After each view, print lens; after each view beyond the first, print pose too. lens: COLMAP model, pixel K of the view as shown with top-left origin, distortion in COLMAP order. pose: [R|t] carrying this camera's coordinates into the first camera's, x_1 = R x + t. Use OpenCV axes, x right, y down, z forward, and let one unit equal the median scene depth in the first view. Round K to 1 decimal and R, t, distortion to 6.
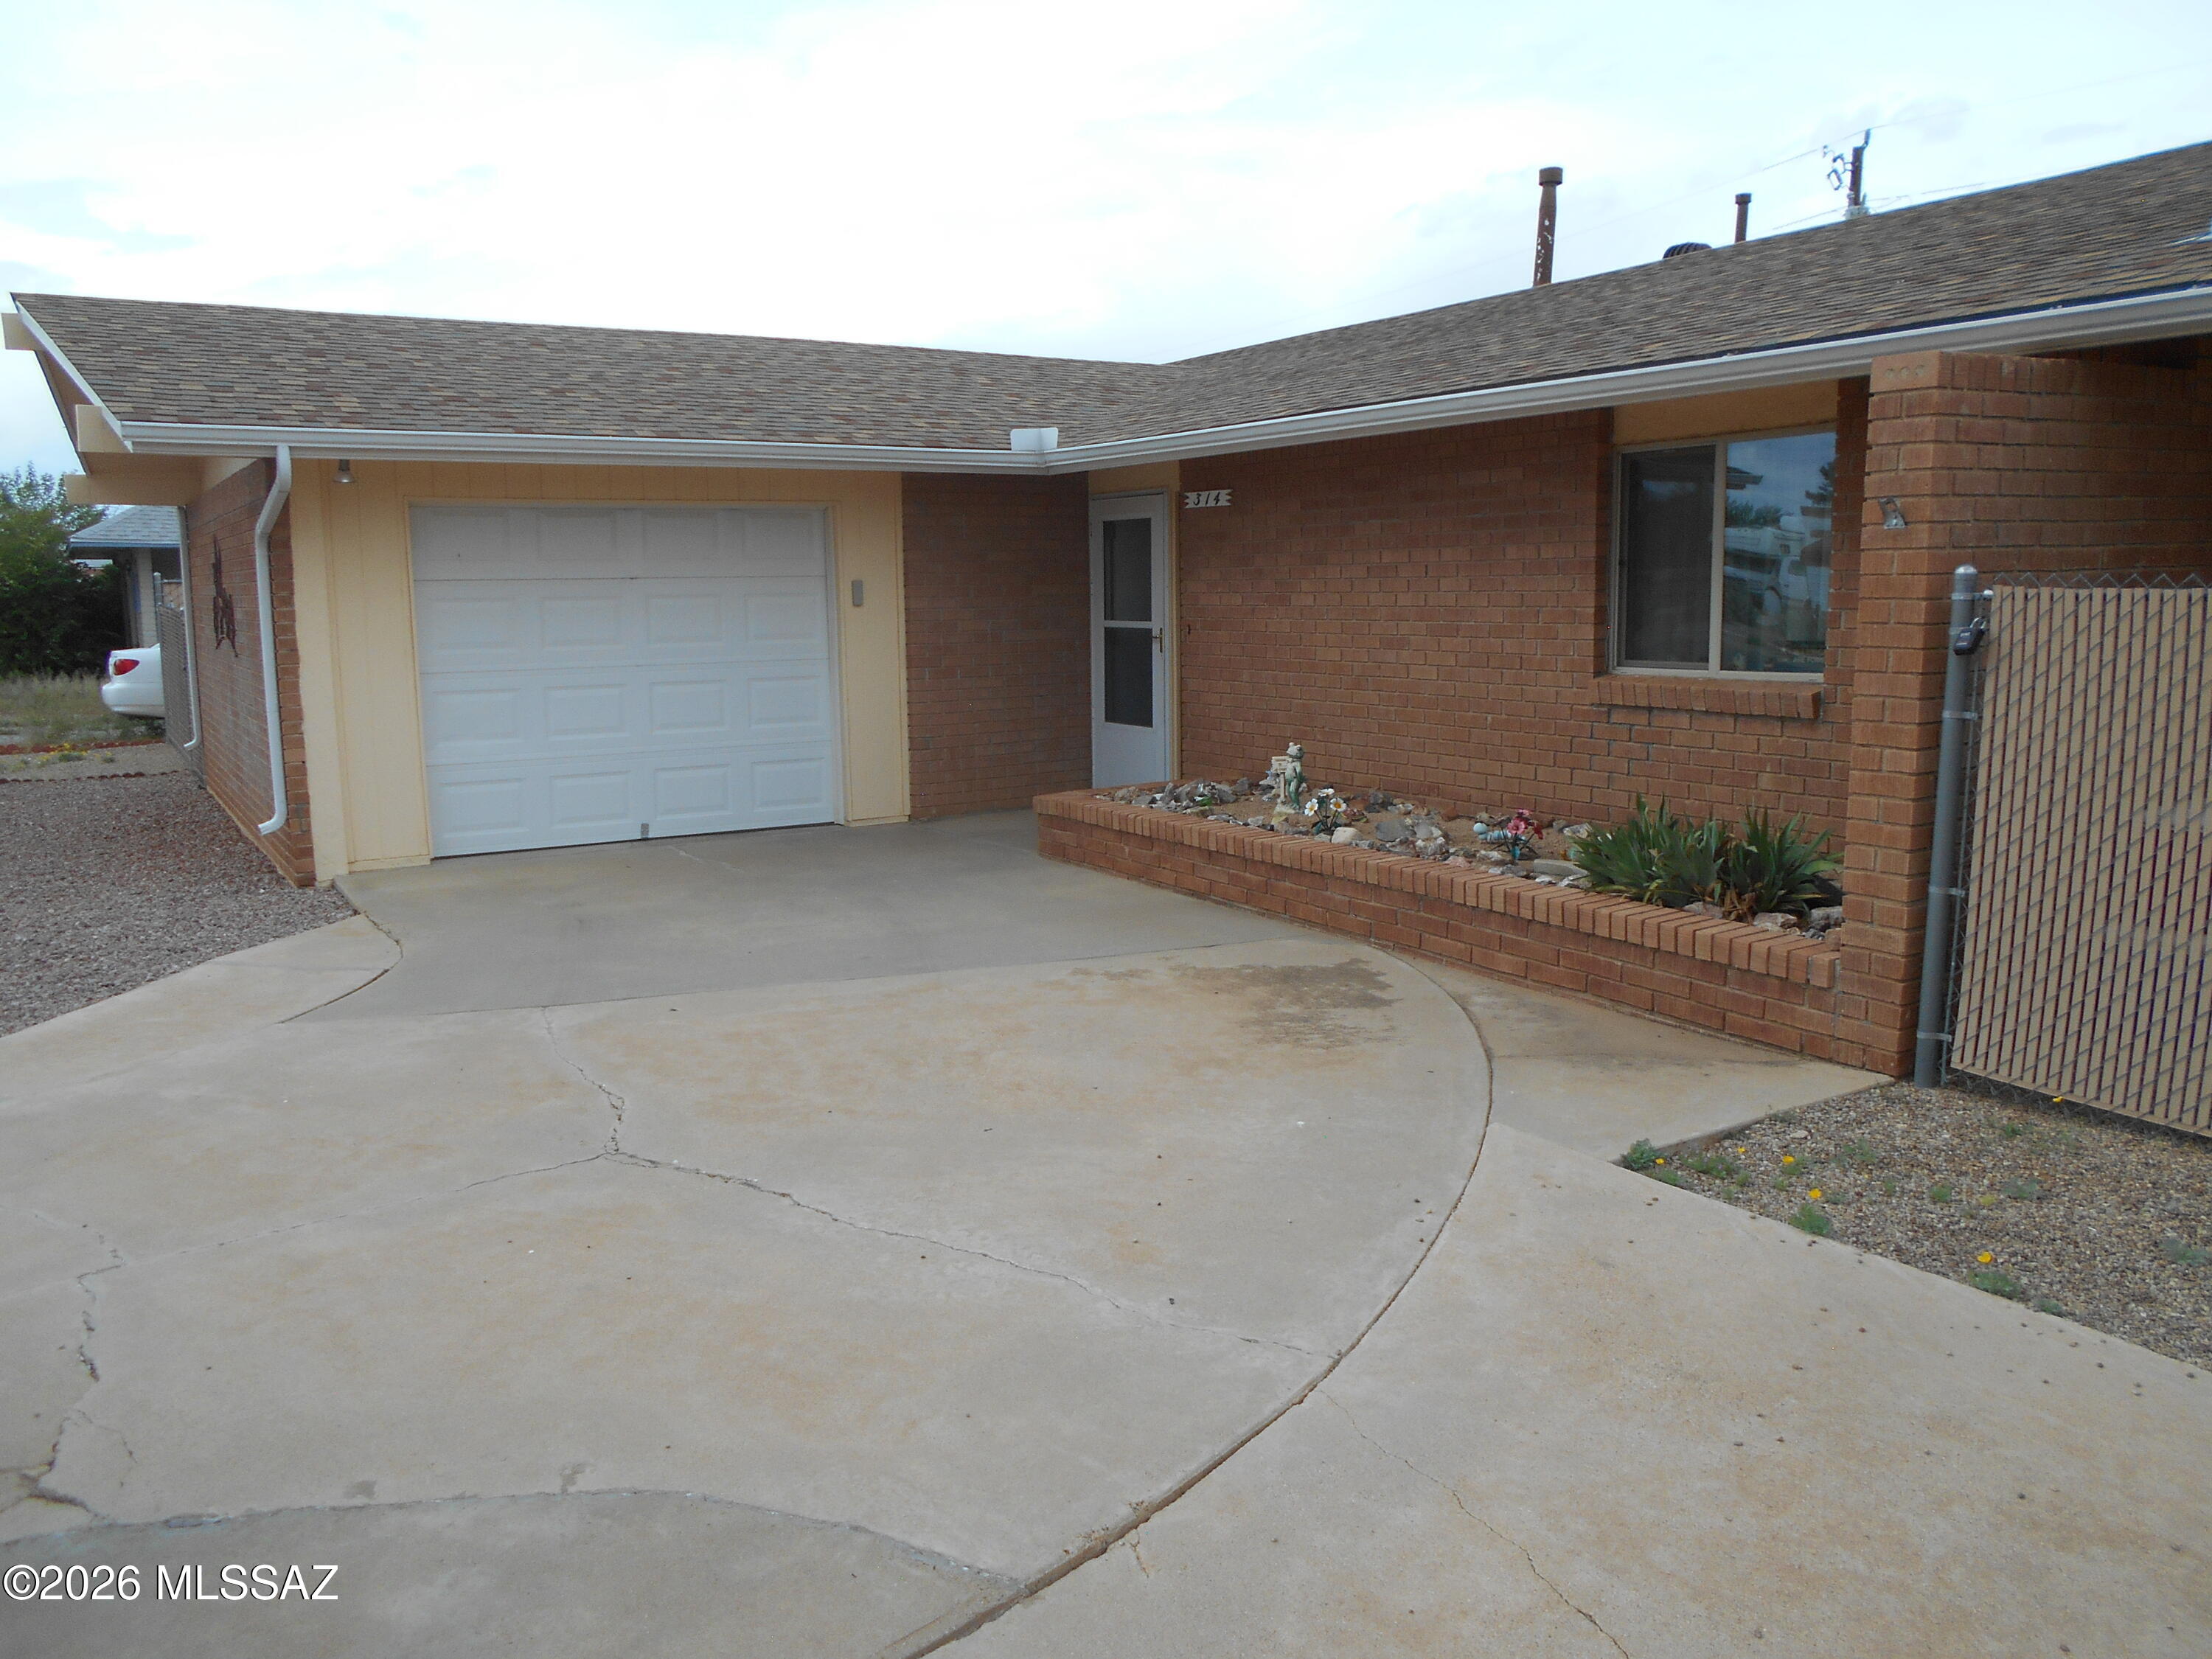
lens RADIAL K [[1697.3, 0, 1095.4], [0, 1697.3, 866.9], [0, 0, 1]] dist [-0.063077, 0.062623]
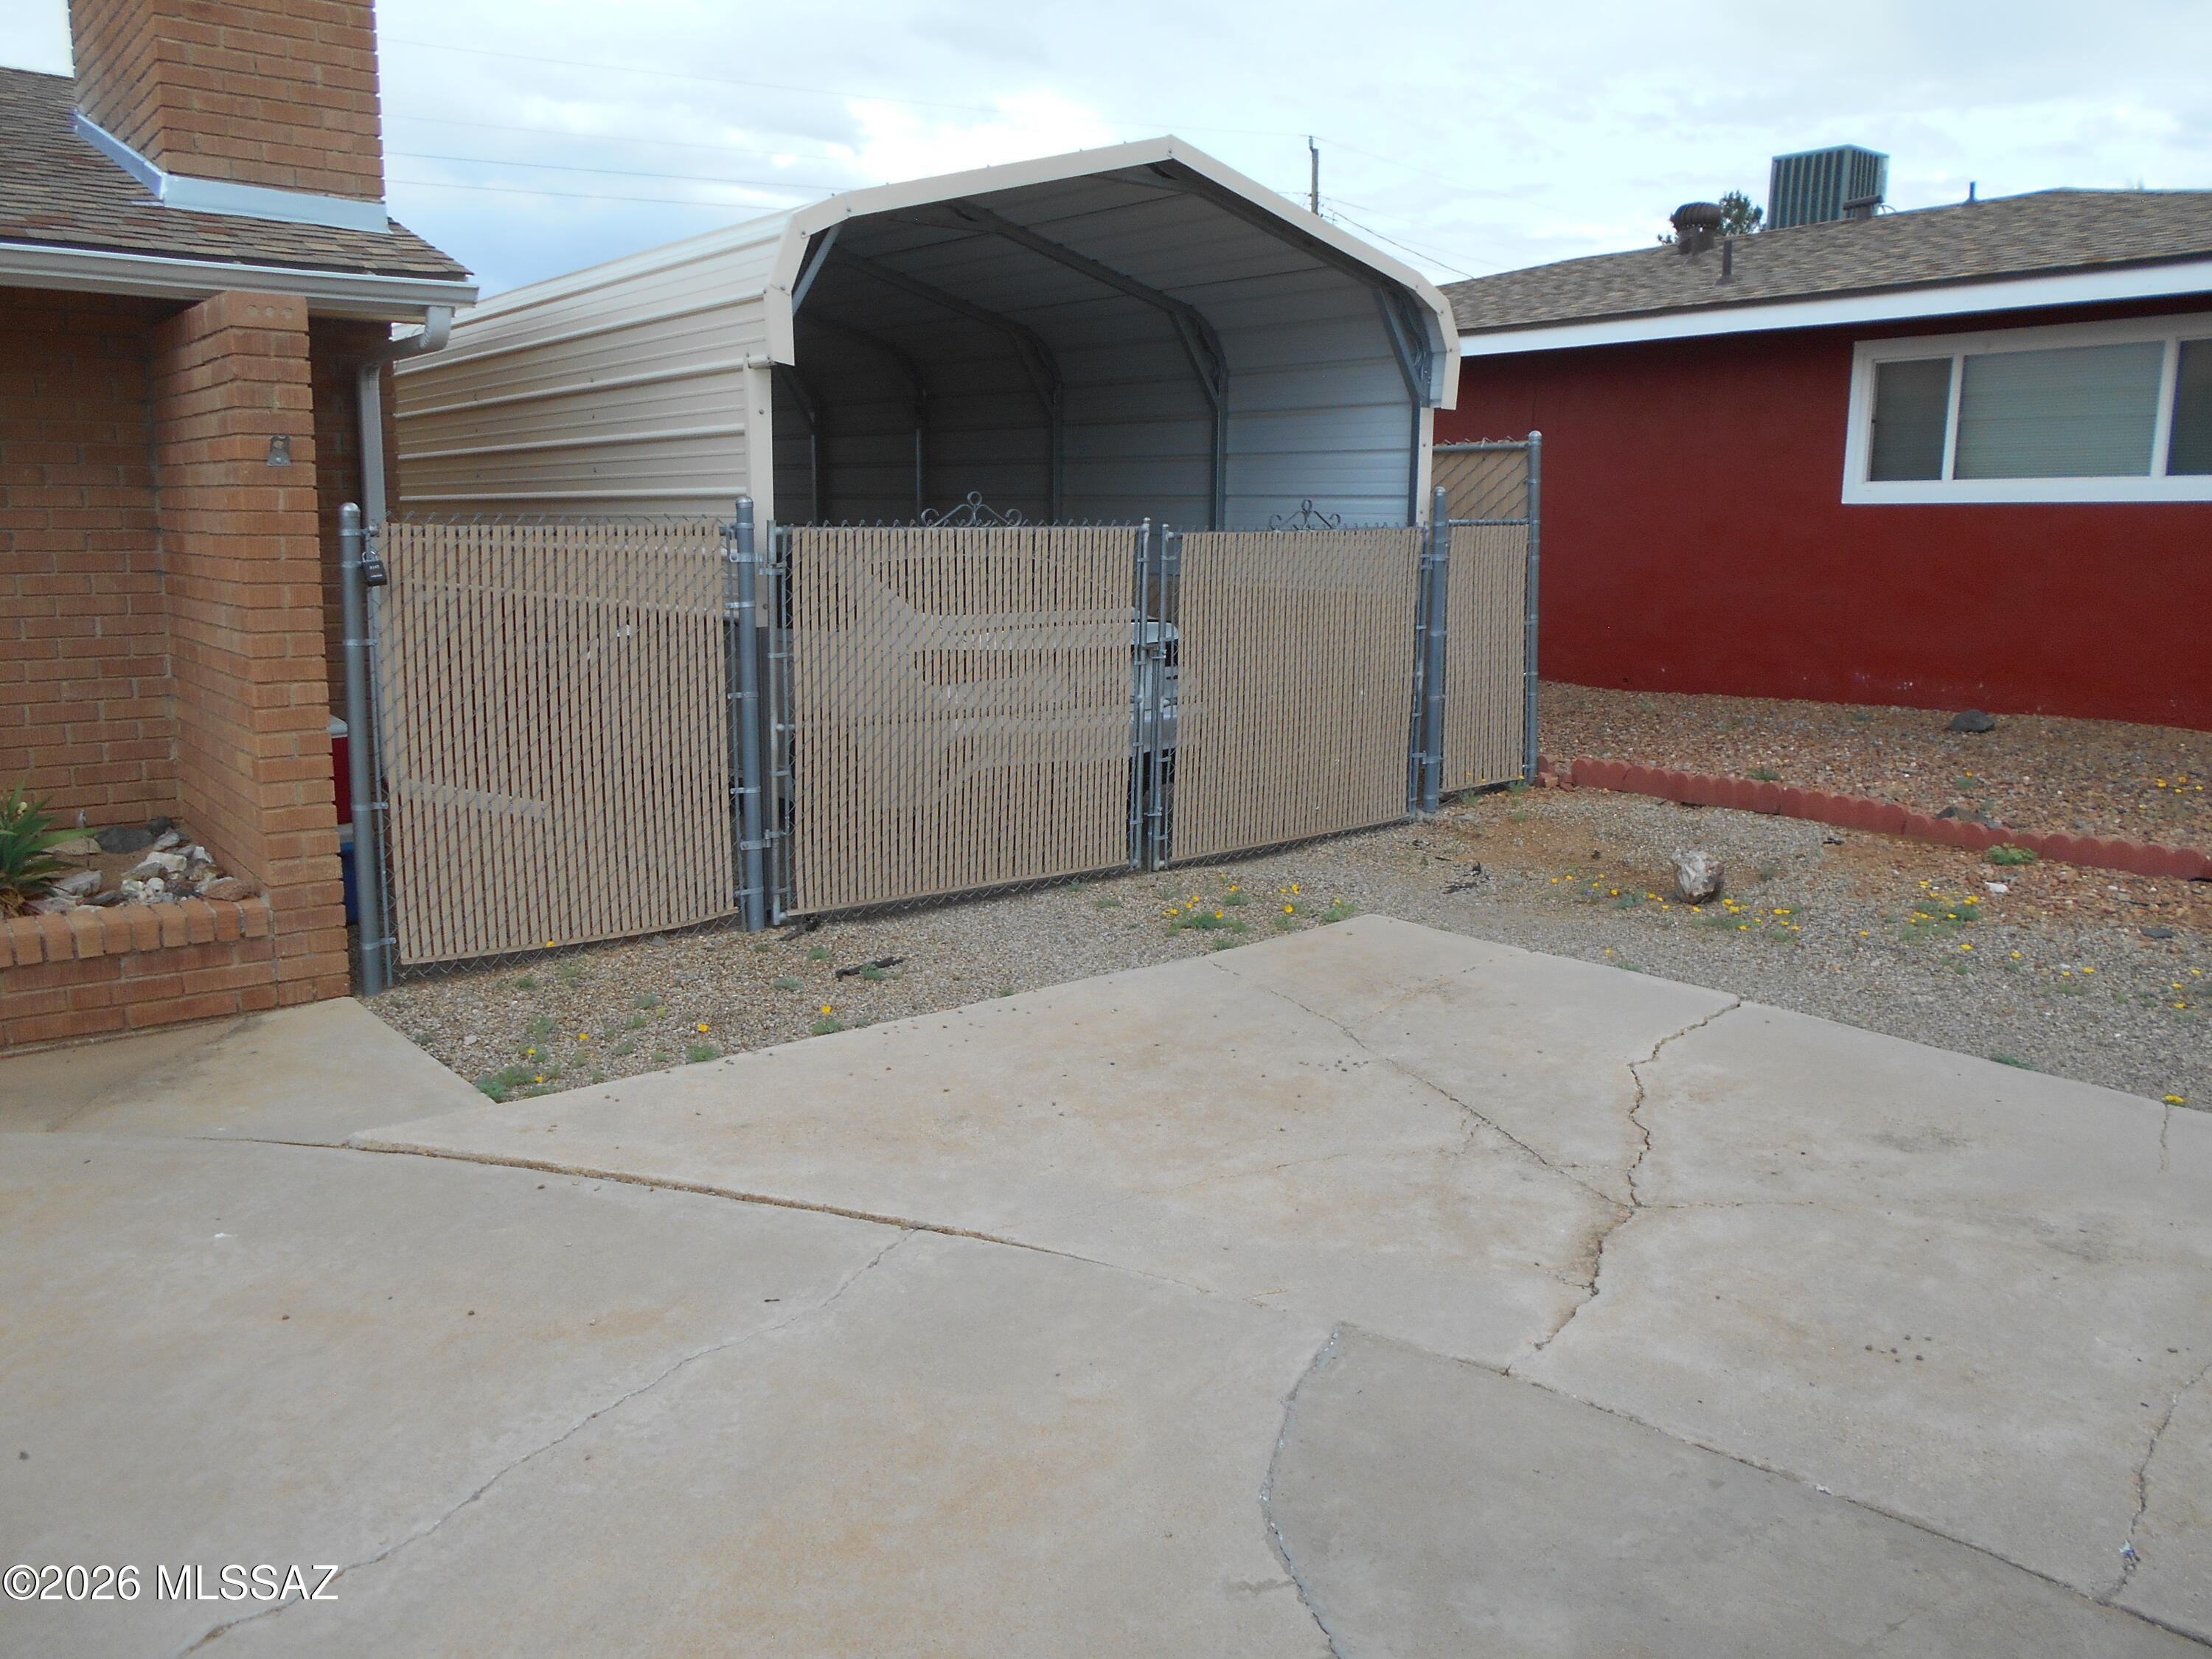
lens RADIAL K [[1733.7, 0, 1106.0], [0, 1733.7, 829.5], [0, 0, 1]] dist [0.058127, -0.194525]
pose [[-0.123899, -0.160494, 0.979230, -0.408623], [0.159754, 0.970734, 0.179315, -0.061316], [-0.979351, 0.178653, -0.094633, 0.410861]]
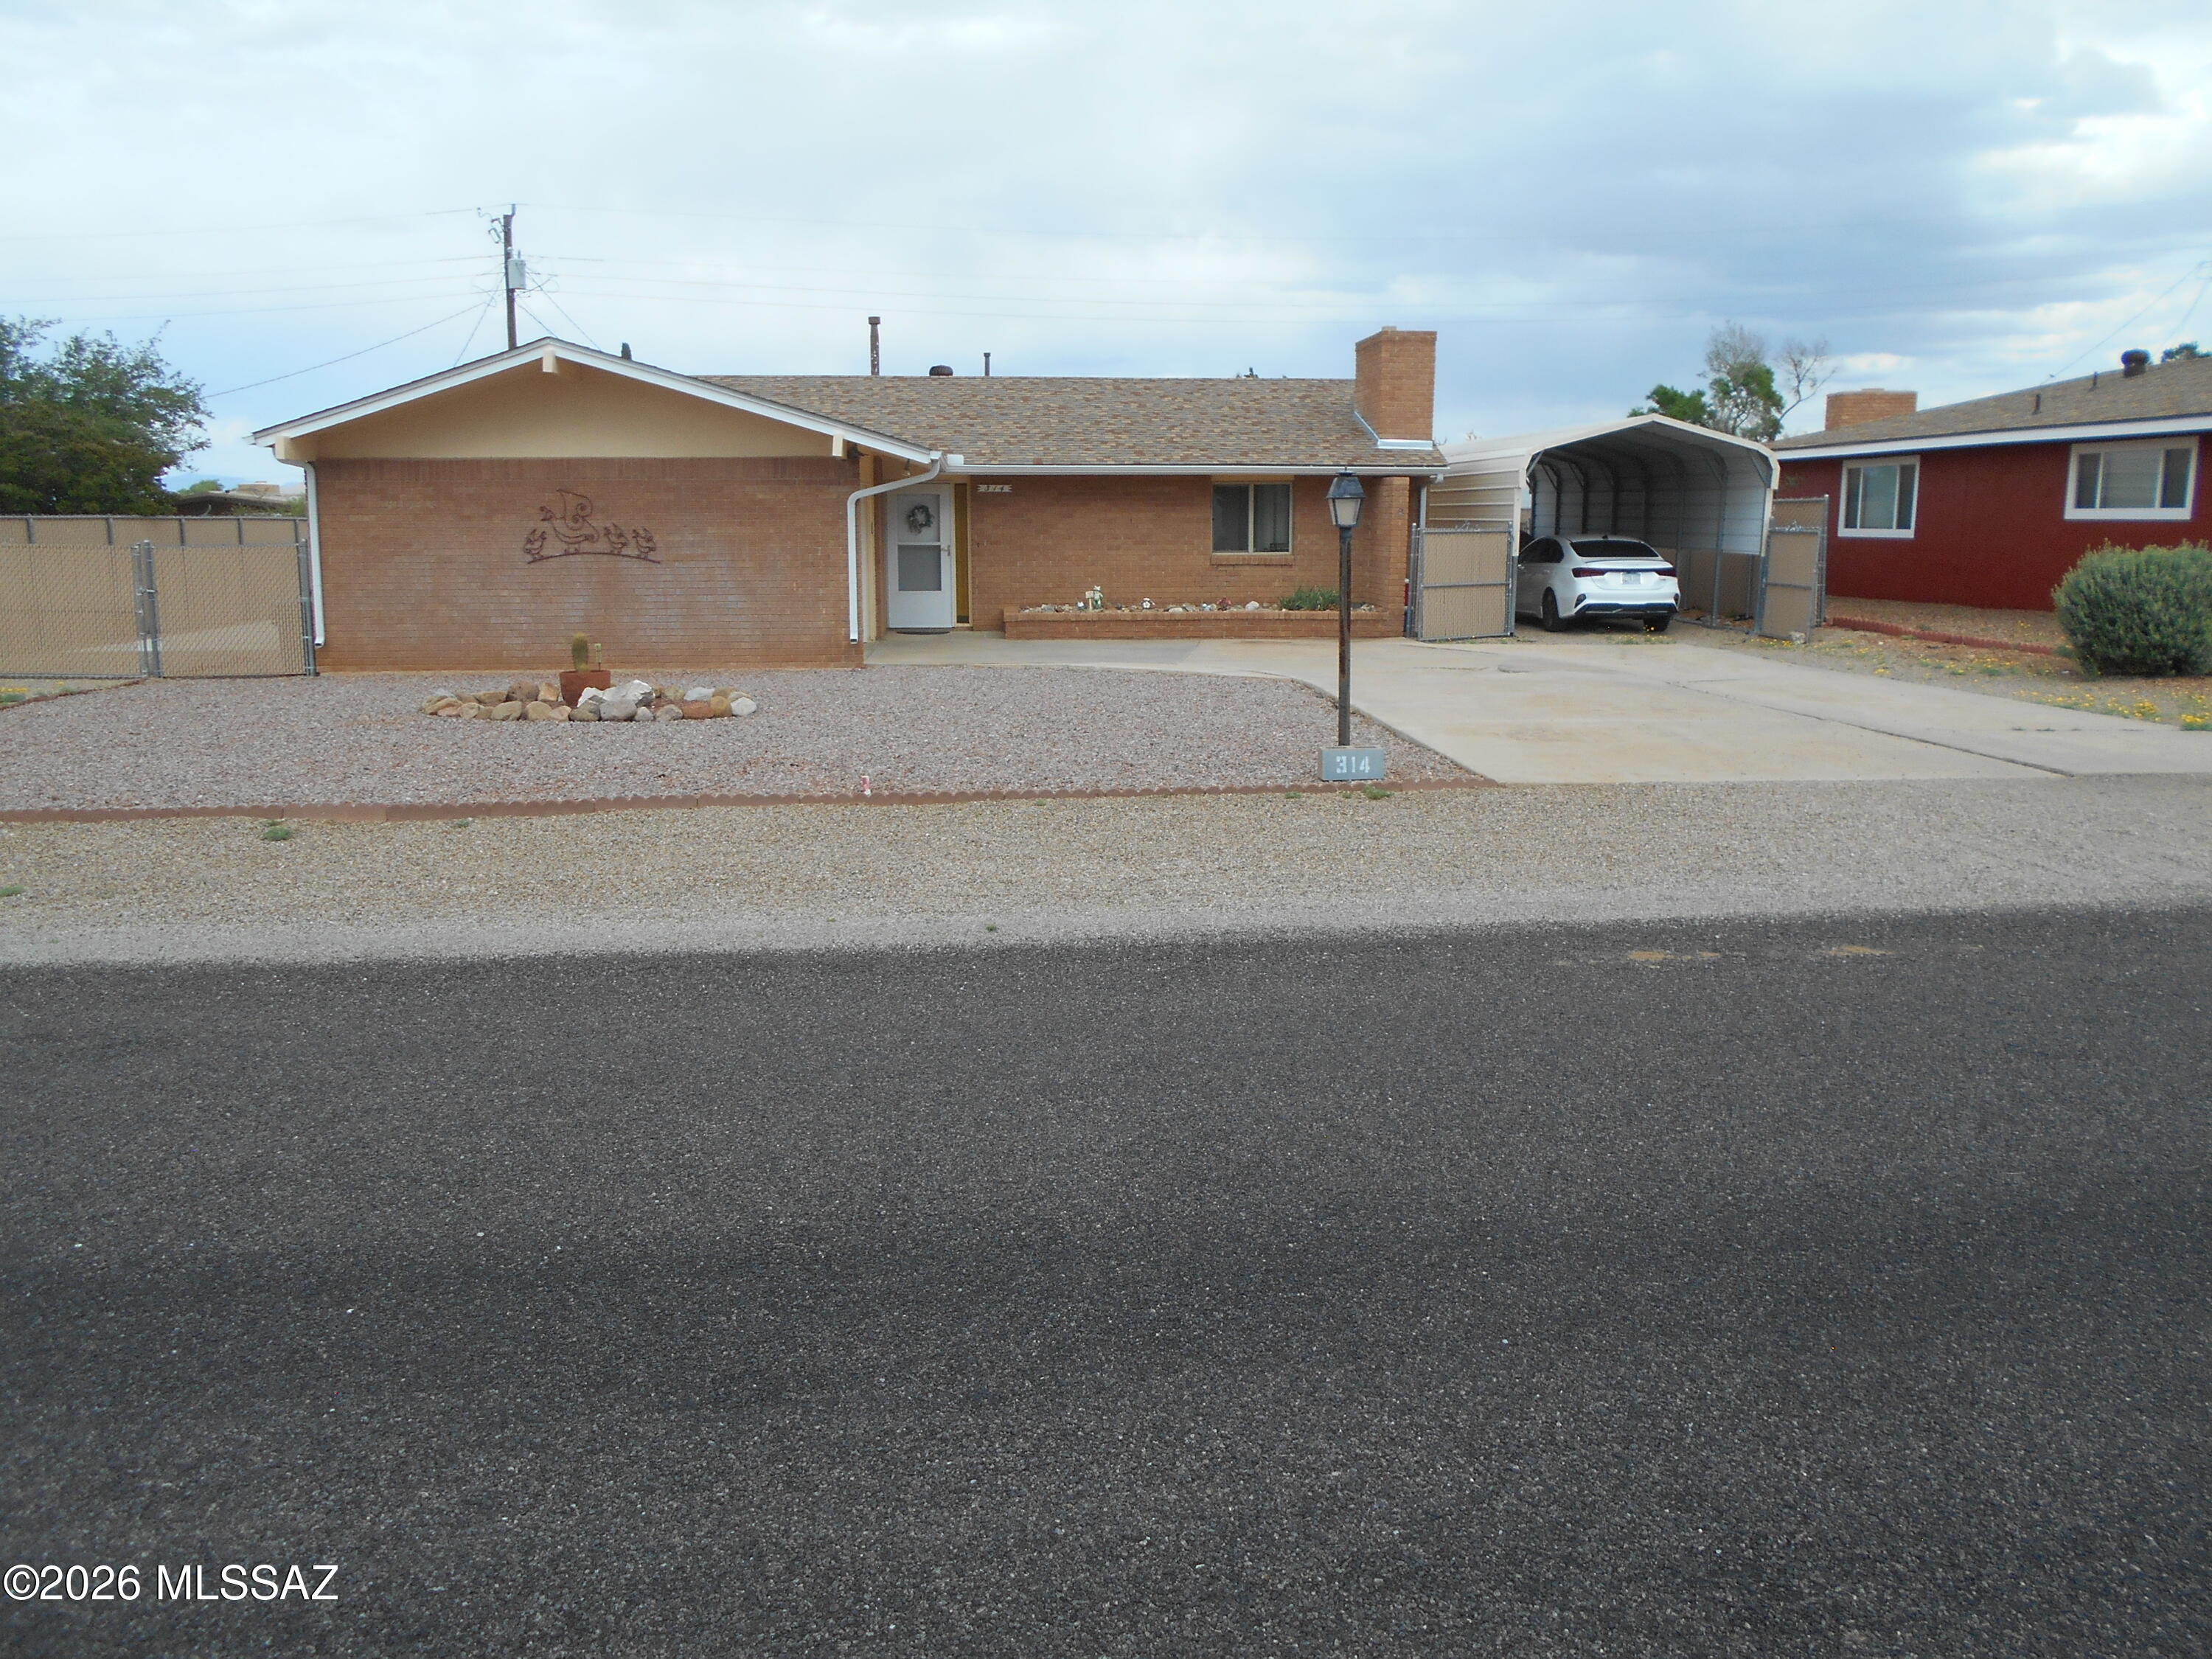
lens RADIAL K [[1697.3, 0, 1095.4], [0, 1697.3, 866.9], [0, 0, 1]] dist [-0.063077, 0.062623]
pose [[0.457951, -0.166406, 0.873264, -2.586627], [0.139962, 0.983569, 0.114027, 0.063882], [-0.877890, 0.070005, 0.473717, -0.244142]]
